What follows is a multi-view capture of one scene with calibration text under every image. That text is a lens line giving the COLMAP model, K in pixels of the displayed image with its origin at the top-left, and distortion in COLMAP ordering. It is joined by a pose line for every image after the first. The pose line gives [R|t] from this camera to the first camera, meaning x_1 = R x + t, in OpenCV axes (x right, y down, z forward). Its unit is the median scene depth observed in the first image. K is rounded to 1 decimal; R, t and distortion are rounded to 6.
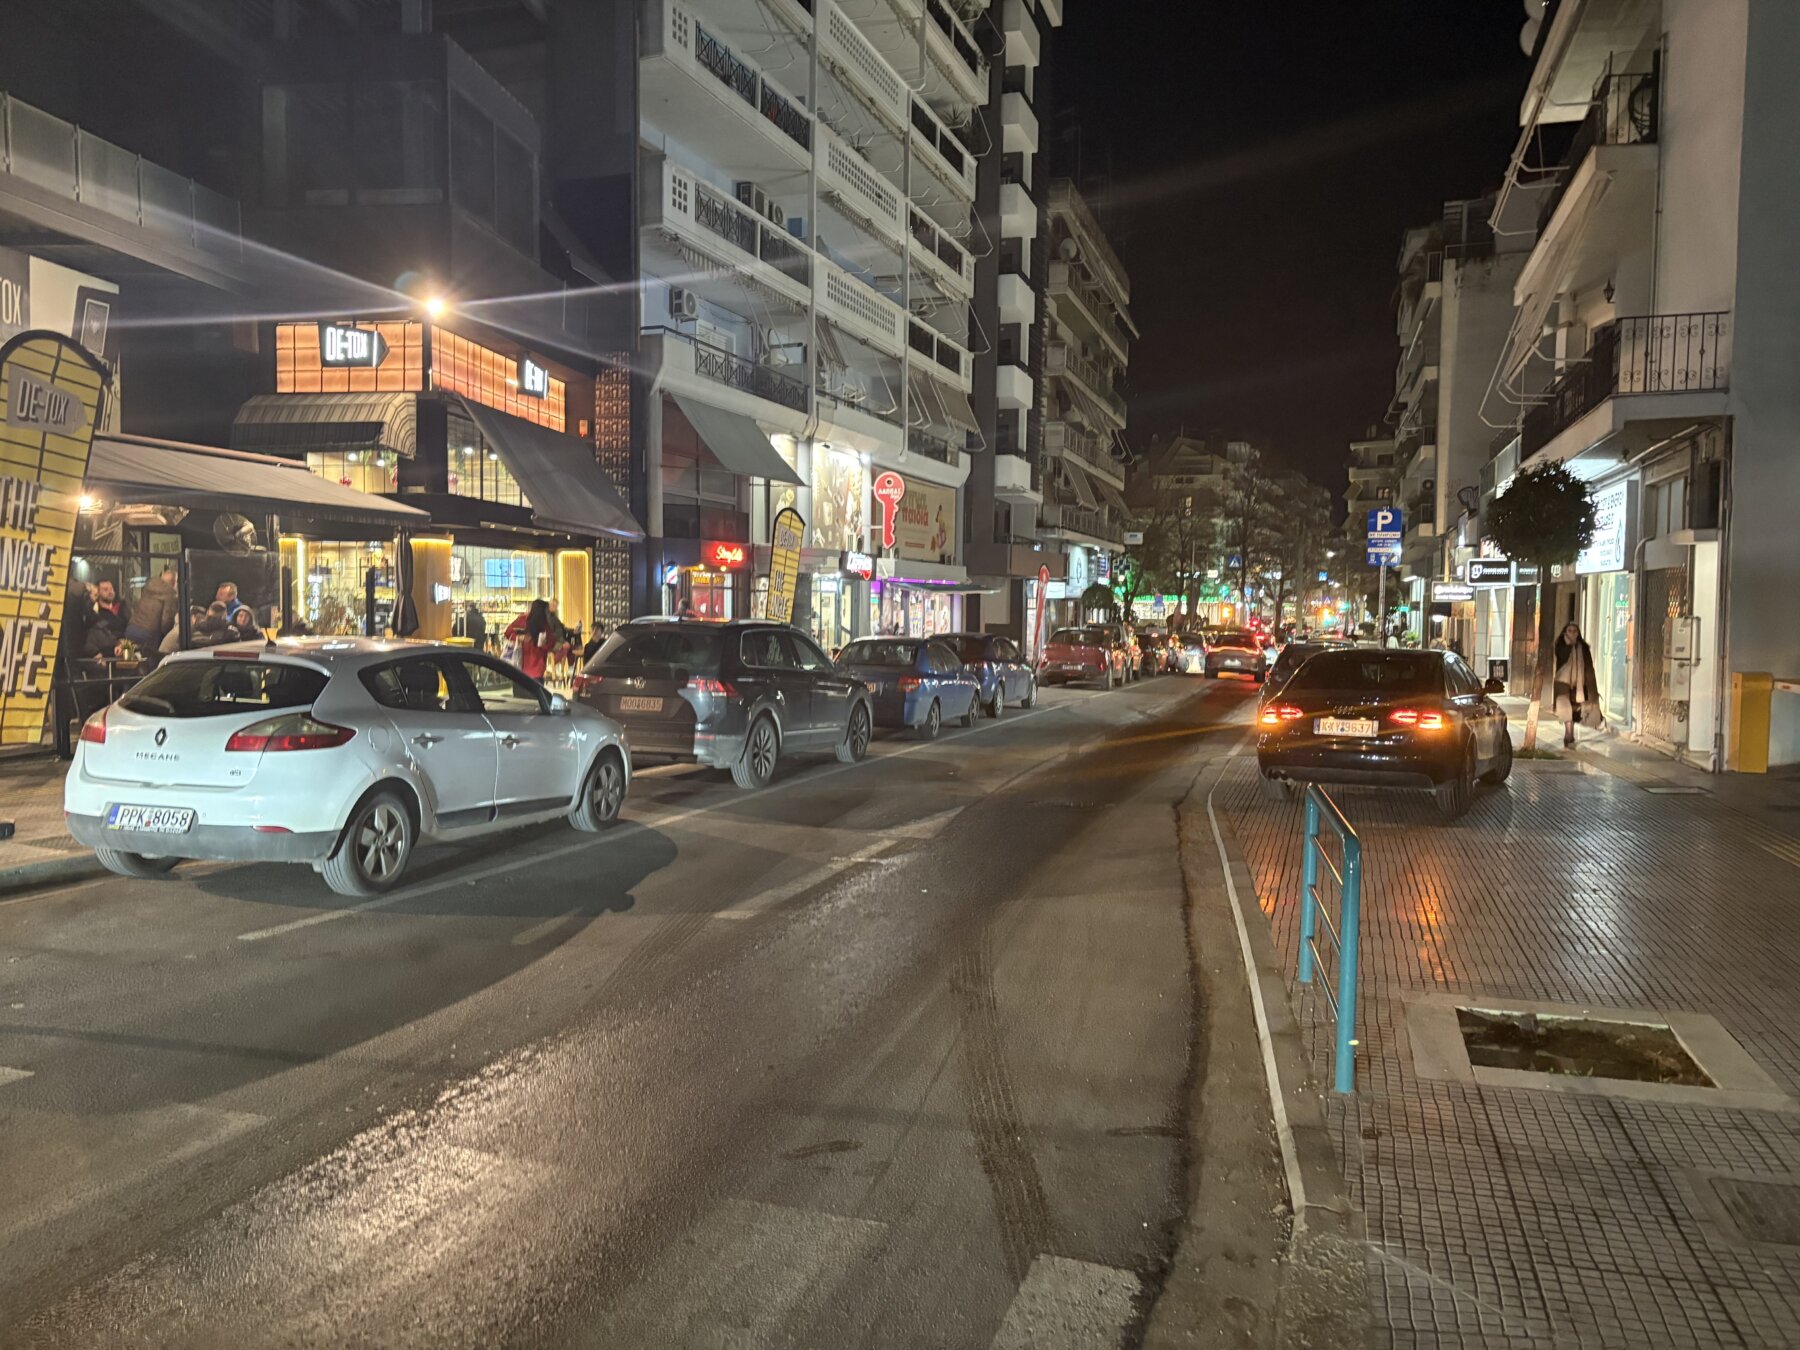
lens RADIAL K [[1348.2, 0, 900.5], [0, 1348.2, 677.1], [0, 0, 1]] dist [-0.000768, -0.000728]
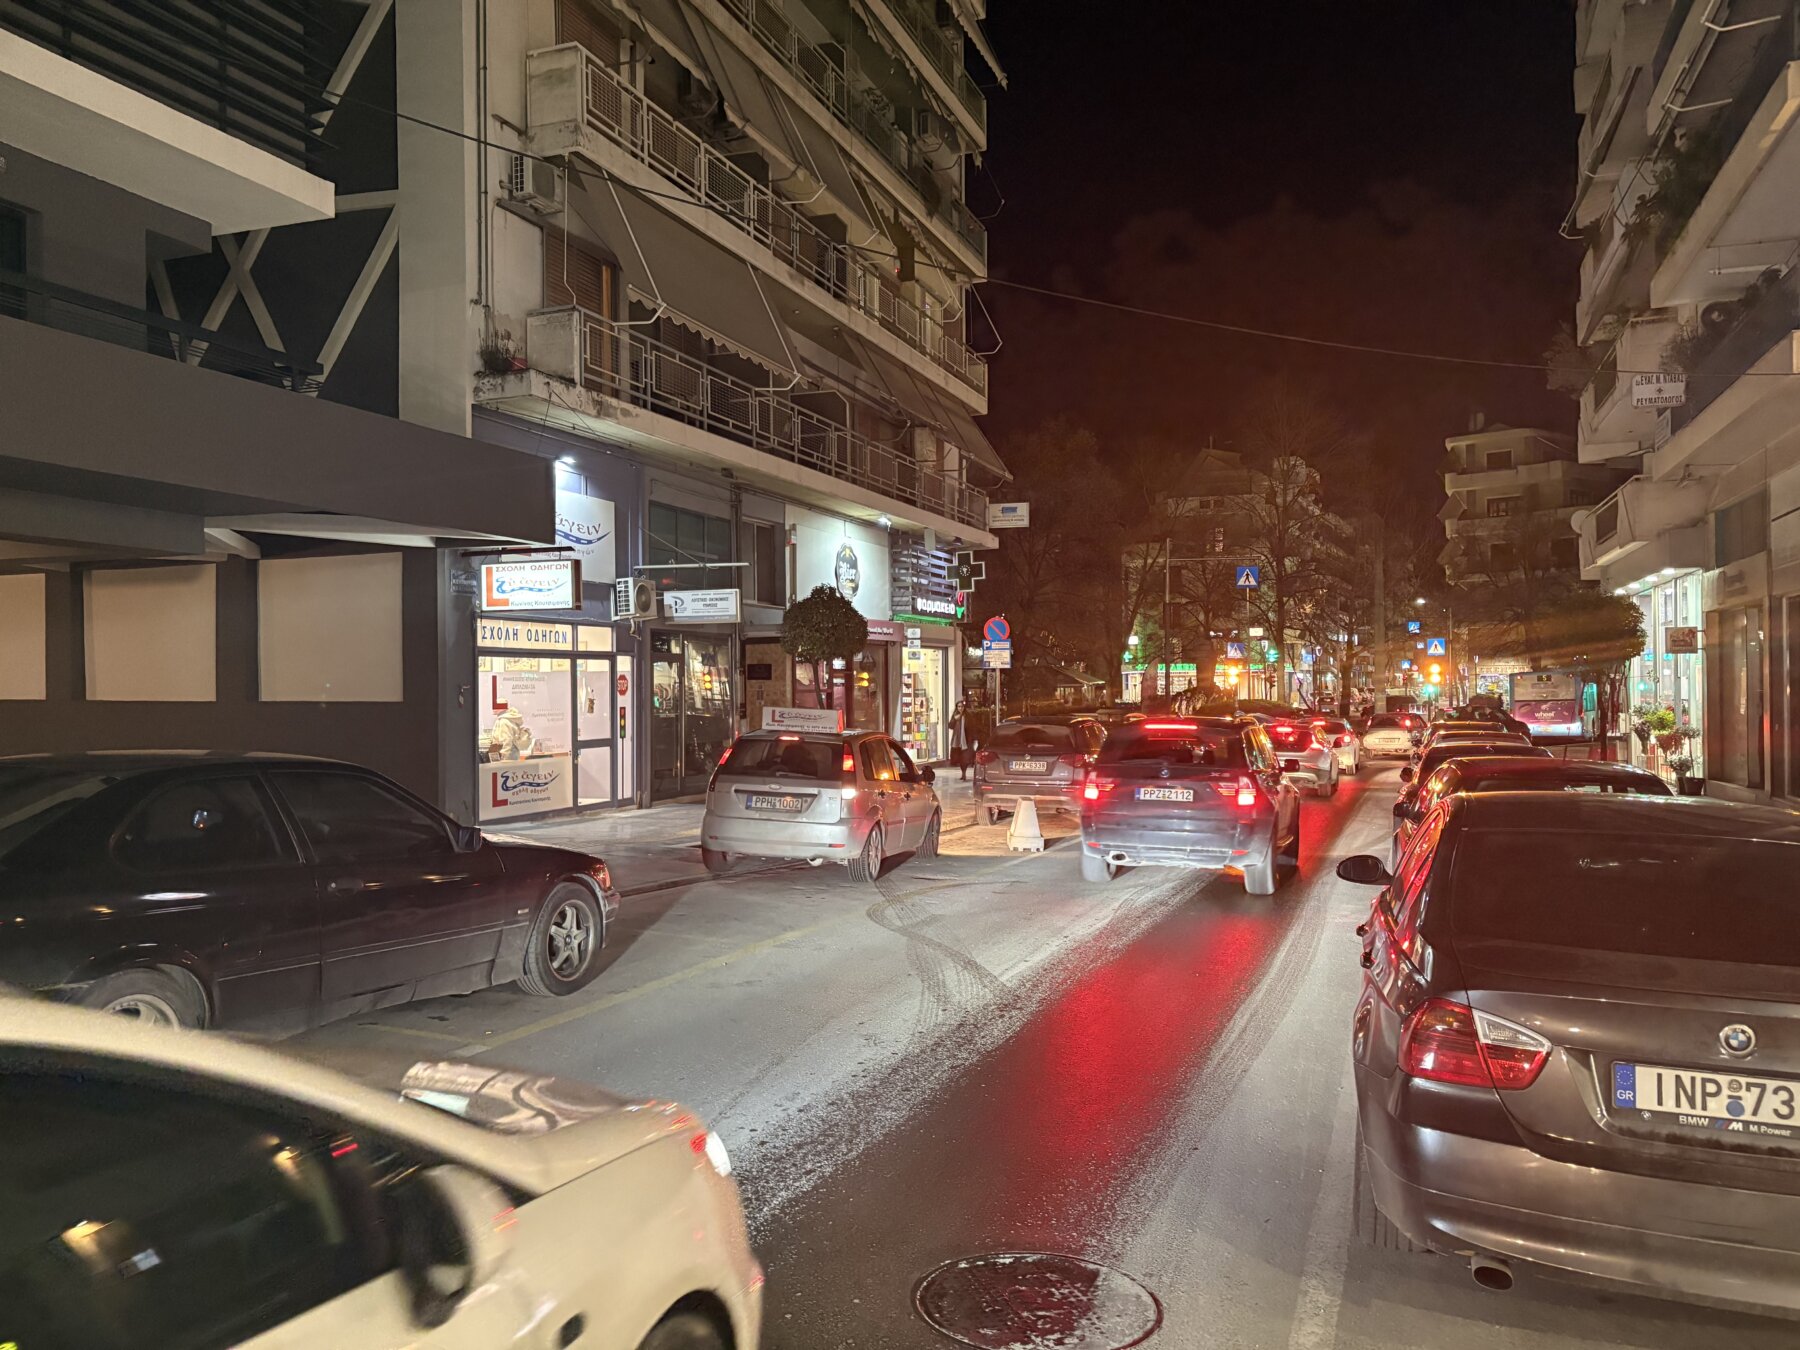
lens RADIAL K [[1348.2, 0, 896.7], [0, 1348.2, 675.5], [0, 0, 1]] dist [-0.000768, -0.000728]
pose [[0.998373, -0.008233, -0.056423, 0.125413], [0.004724, 0.998062, -0.062042, -0.014473], [0.056825, 0.061675, 0.996477, 0.419535]]
